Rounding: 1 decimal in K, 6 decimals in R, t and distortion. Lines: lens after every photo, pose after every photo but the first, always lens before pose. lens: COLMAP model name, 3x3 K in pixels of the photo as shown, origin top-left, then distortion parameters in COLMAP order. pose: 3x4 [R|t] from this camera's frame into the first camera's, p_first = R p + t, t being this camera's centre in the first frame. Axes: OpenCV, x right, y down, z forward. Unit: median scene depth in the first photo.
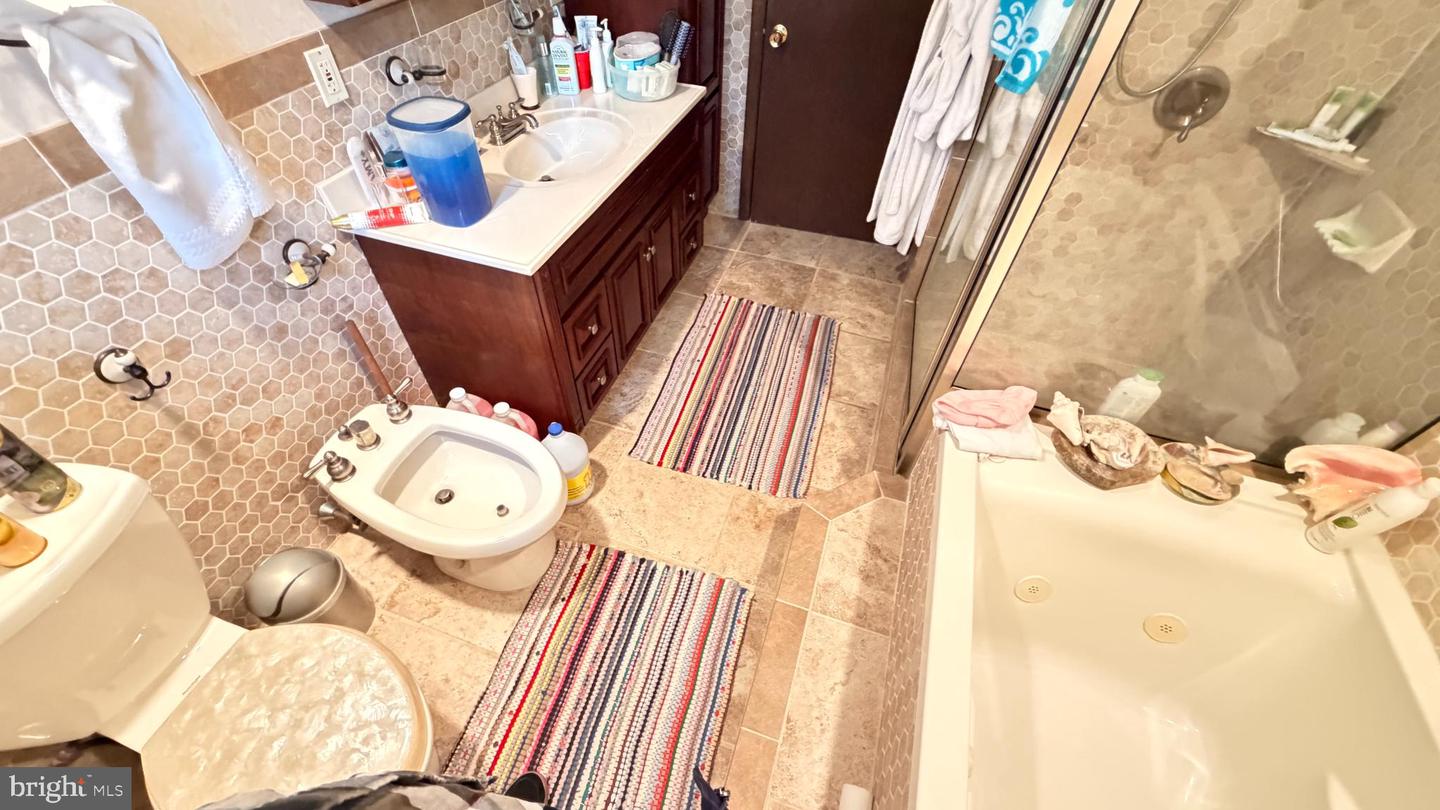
lens RADIAL K [[570.2, 0, 715.9], [0, 570.2, 403.1], [0, 0, 1]] dist [-0.000116, 0.000281]
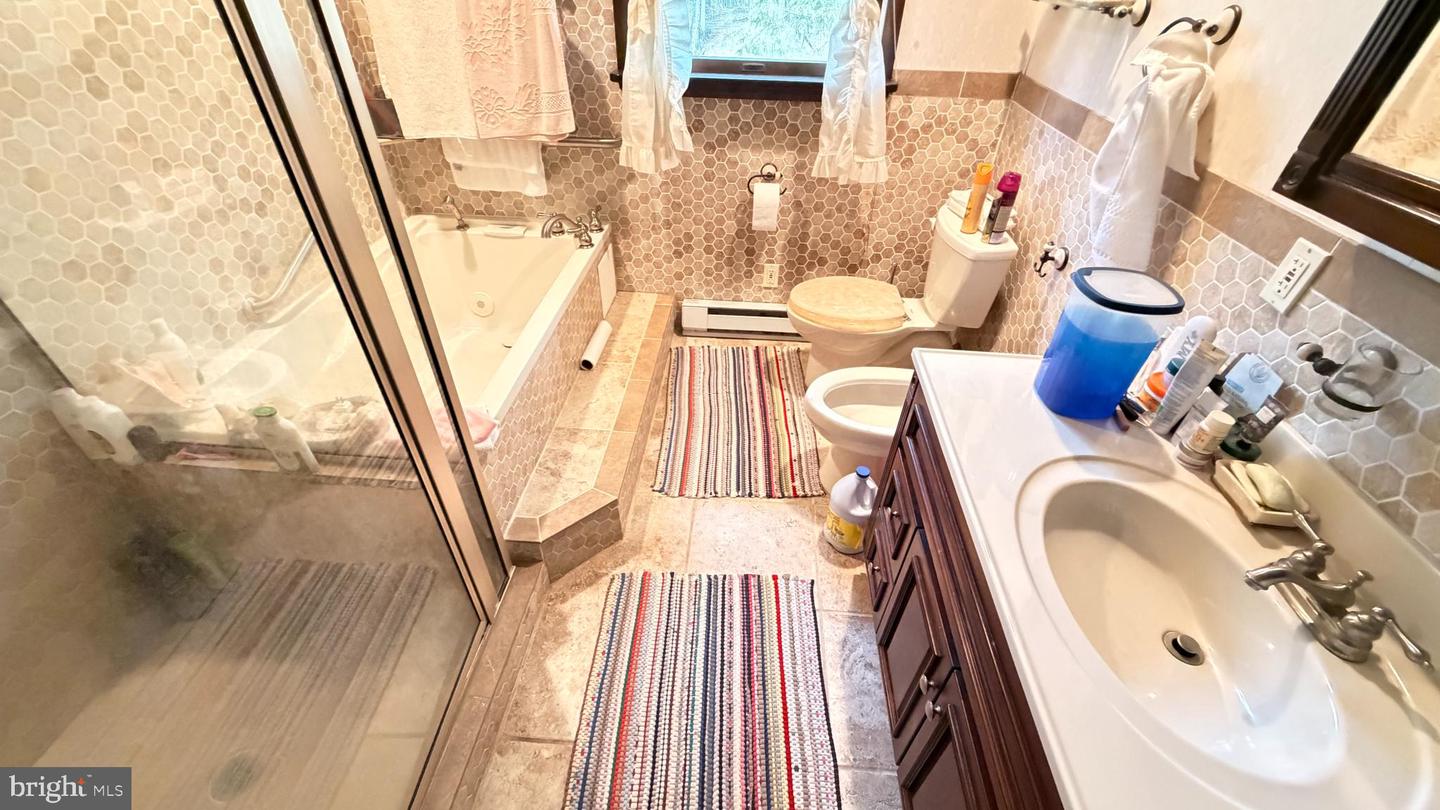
lens RADIAL K [[570.2, 0, 715.9], [0, 570.2, 403.1], [0, 0, 1]] dist [-0.000116, 0.000281]
pose [[-0.967824, 0.112229, -0.225215, 0.186877], [-0.217822, 0.074435, 0.973146, -0.877332], [0.125979, 0.990891, -0.047594, 0.862065]]
